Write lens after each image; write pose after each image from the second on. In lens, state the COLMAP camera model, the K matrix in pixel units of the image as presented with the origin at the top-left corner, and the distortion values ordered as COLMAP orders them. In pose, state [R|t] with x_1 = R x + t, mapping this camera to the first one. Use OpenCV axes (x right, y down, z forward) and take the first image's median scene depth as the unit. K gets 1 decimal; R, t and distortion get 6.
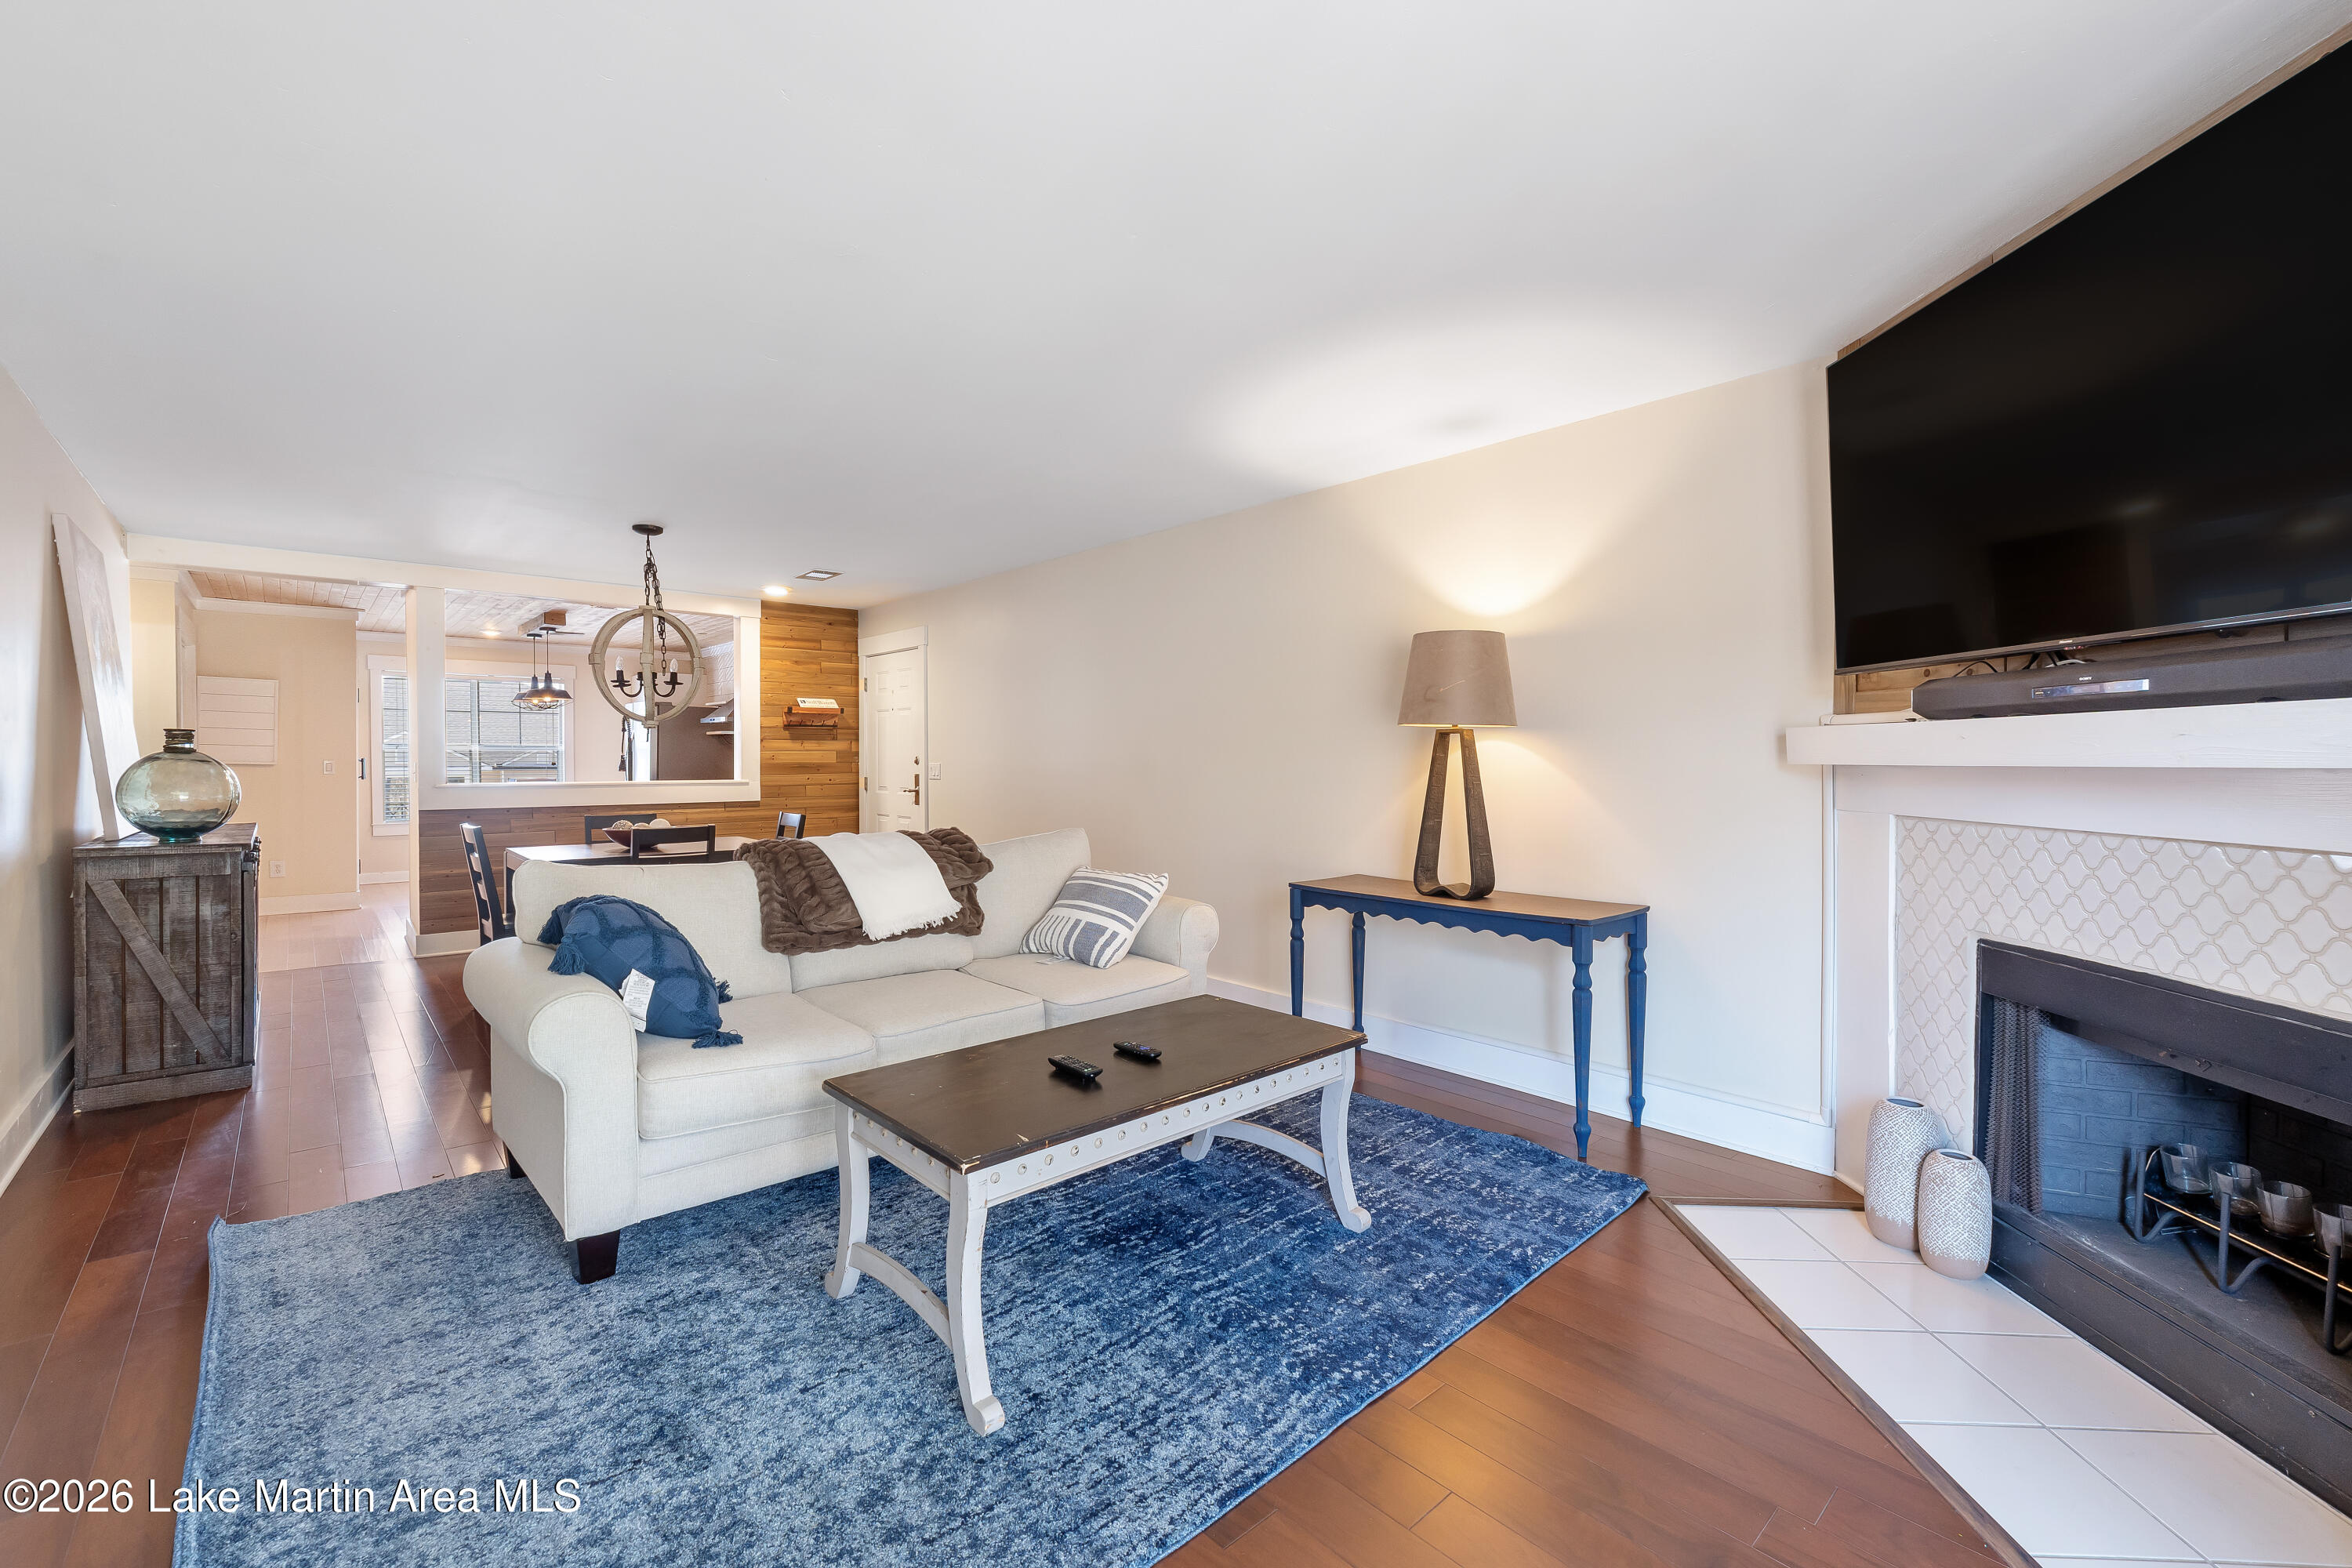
lens RADIAL K [[993.2, 0, 1176.0], [0, 993.2, 784.0], [0, 0, 1]] dist [-0.012874, -0.000294]
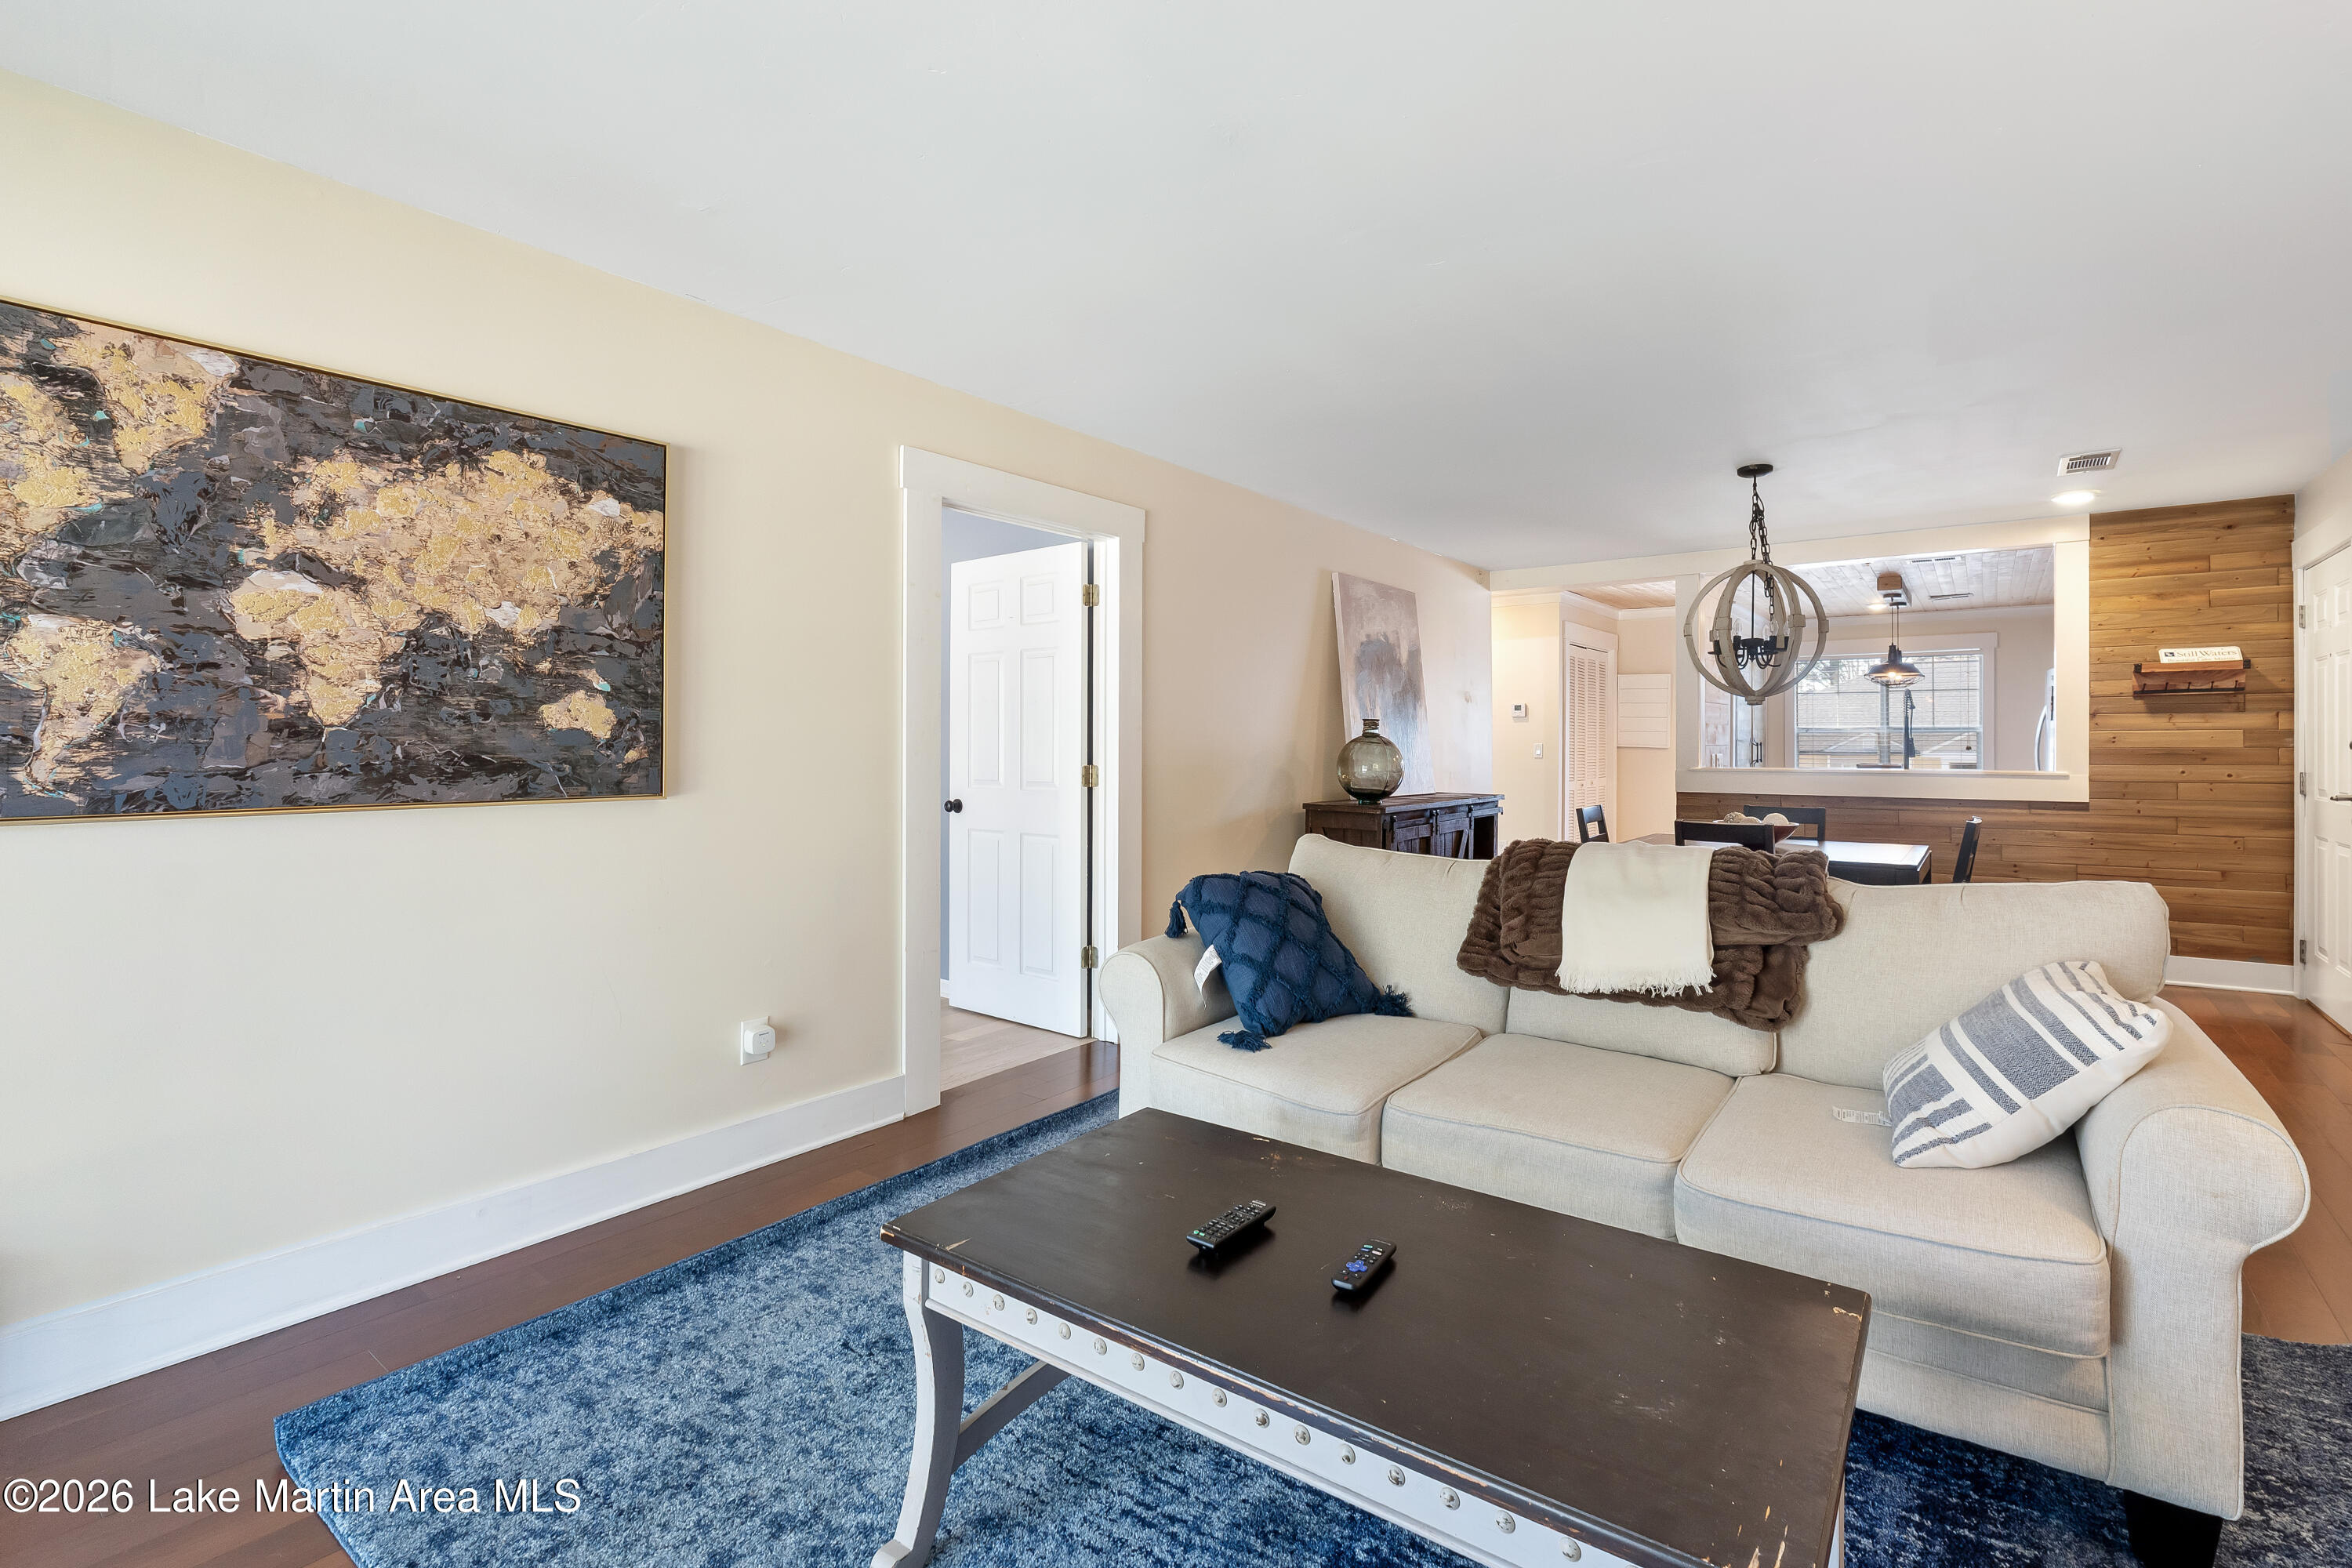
lens RADIAL K [[1047.1, 0, 1251.2], [0, 1047.1, 737.1], [0, 0, 1]] dist [-0.003069, -0.000849]
pose [[0.218383, -0.007683, -0.975833, 0.172240], [-0.024463, 0.999612, -0.013345, -0.004604], [0.975556, 0.026786, 0.218110, 0.272591]]
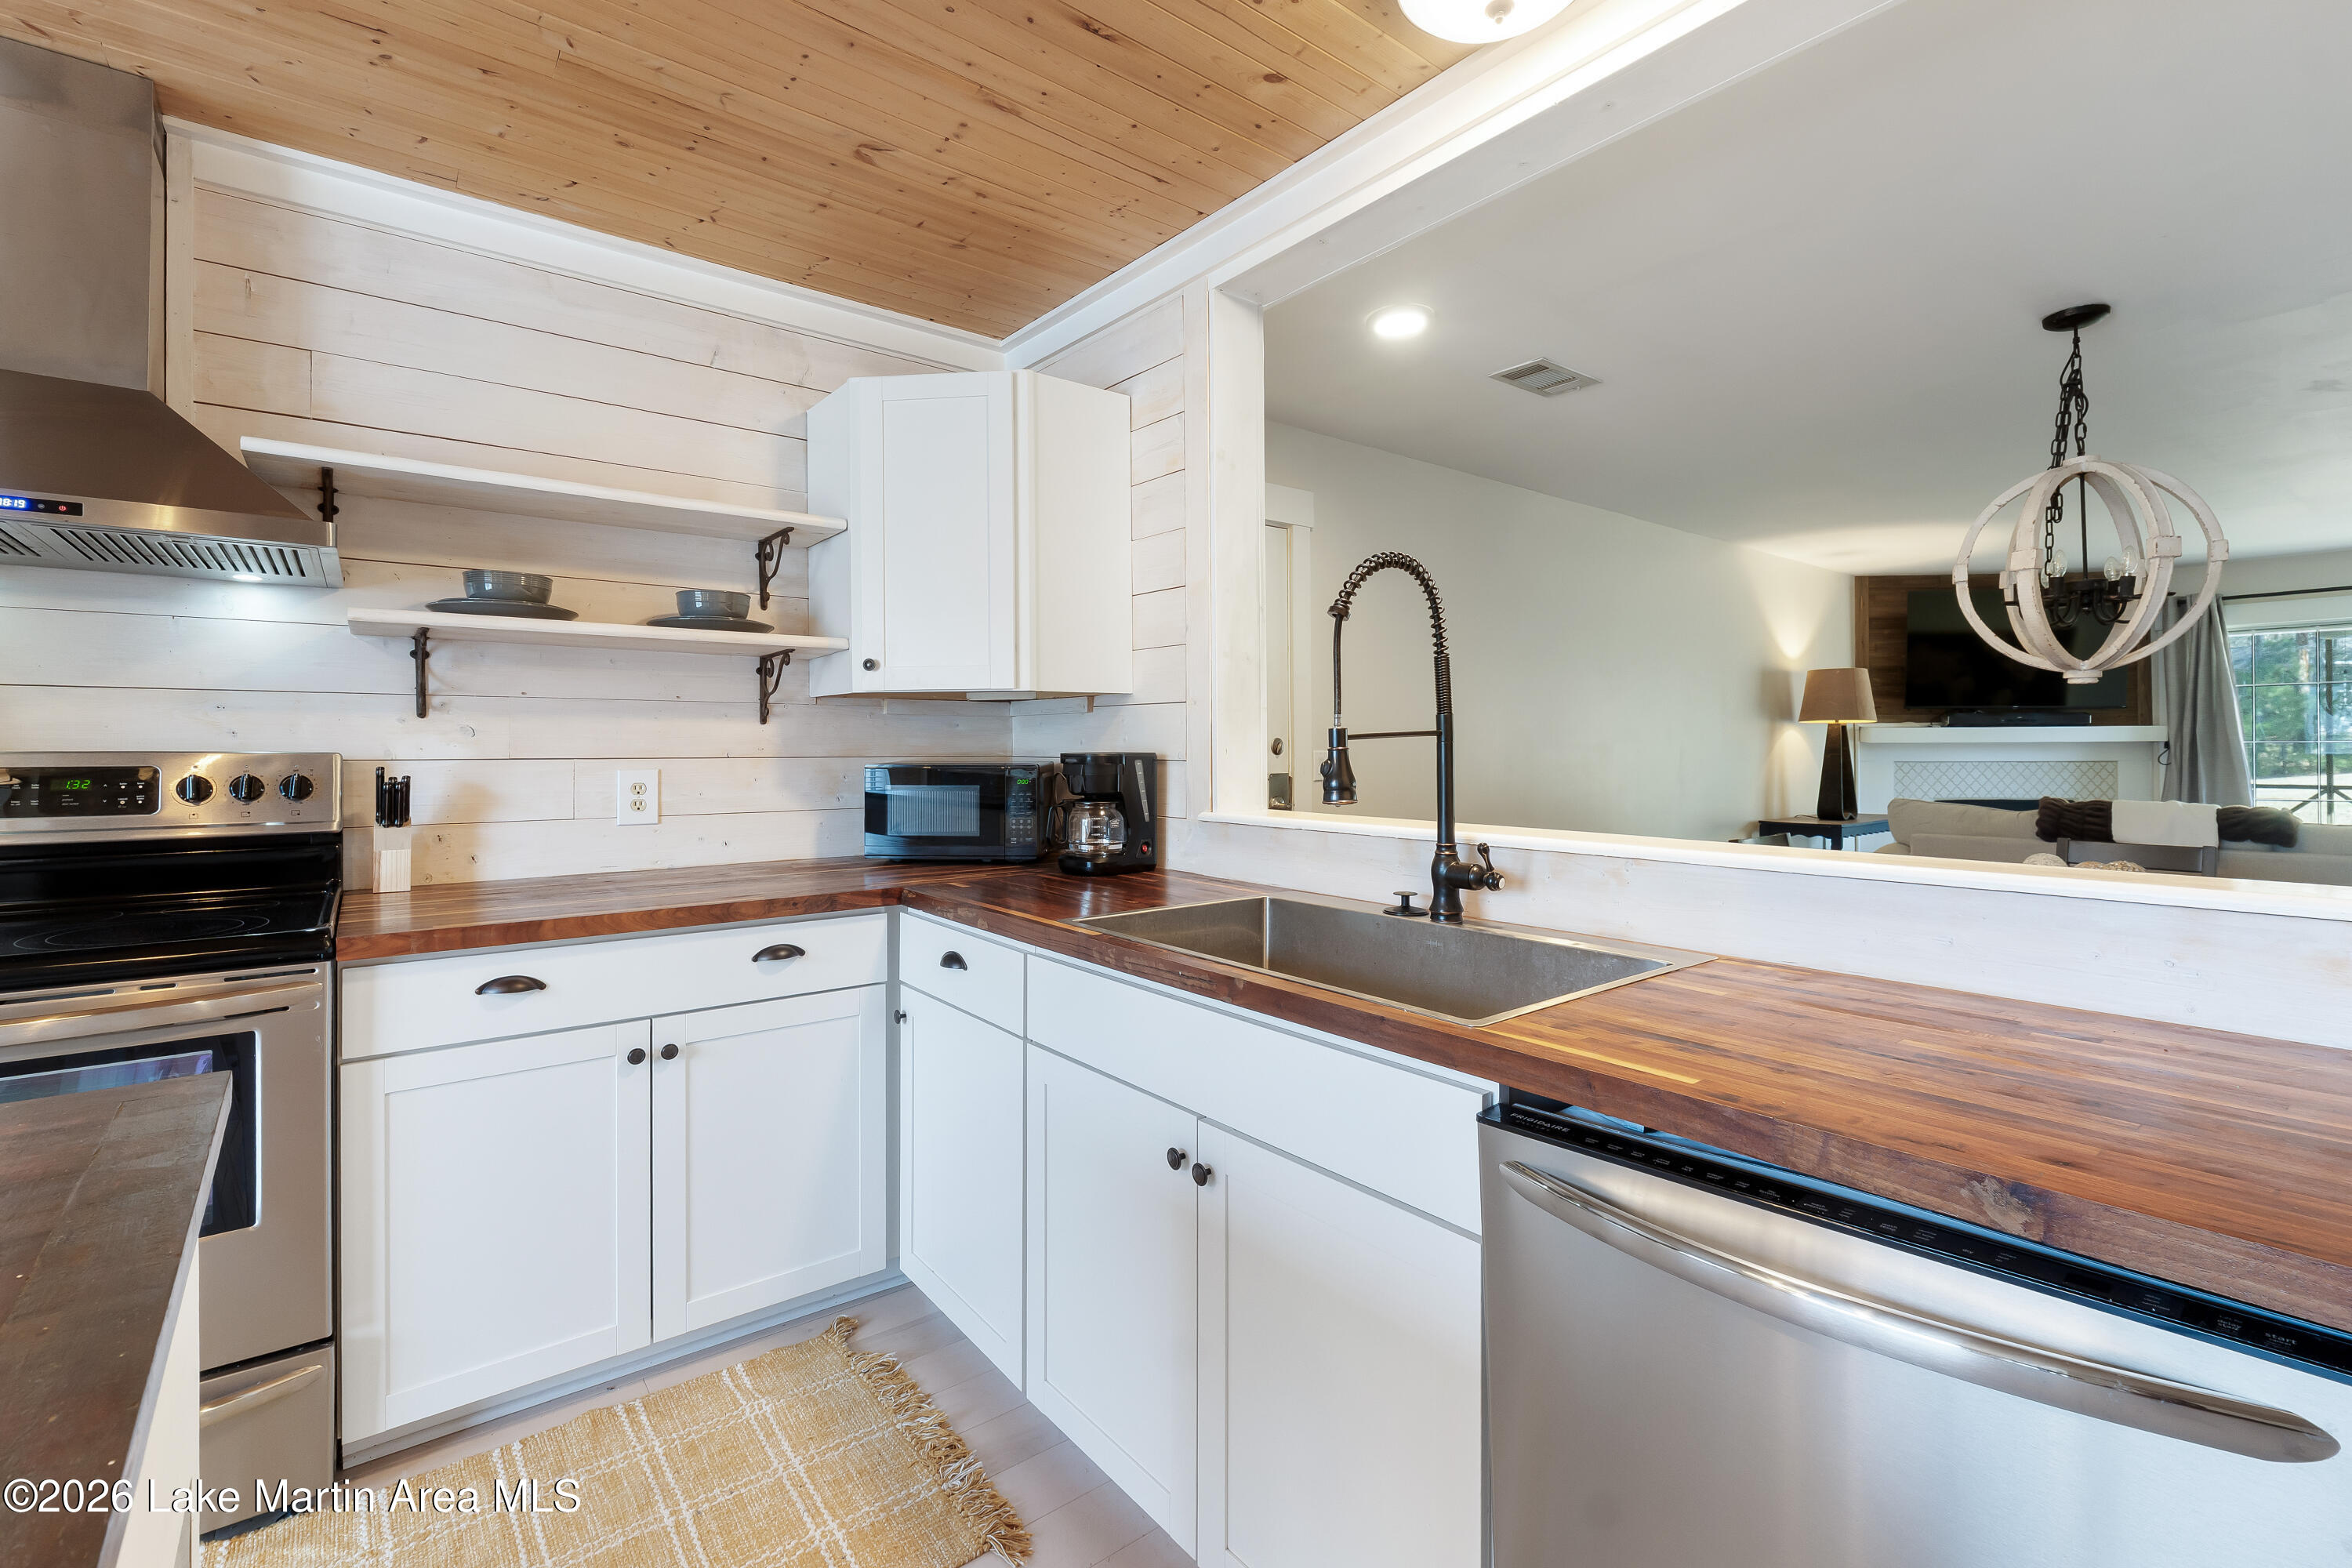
lens RADIAL K [[1010.4, 0, 1168.9], [0, 1010.4, 743.3], [0, 0, 1]] dist [-0.000671, -0.000303]
pose [[0.065112, -0.001951, 0.997876, -0.787273], [0.027623, 0.999618, 0.000152, -0.026756], [-0.997496, 0.027554, 0.065141, 1.025603]]
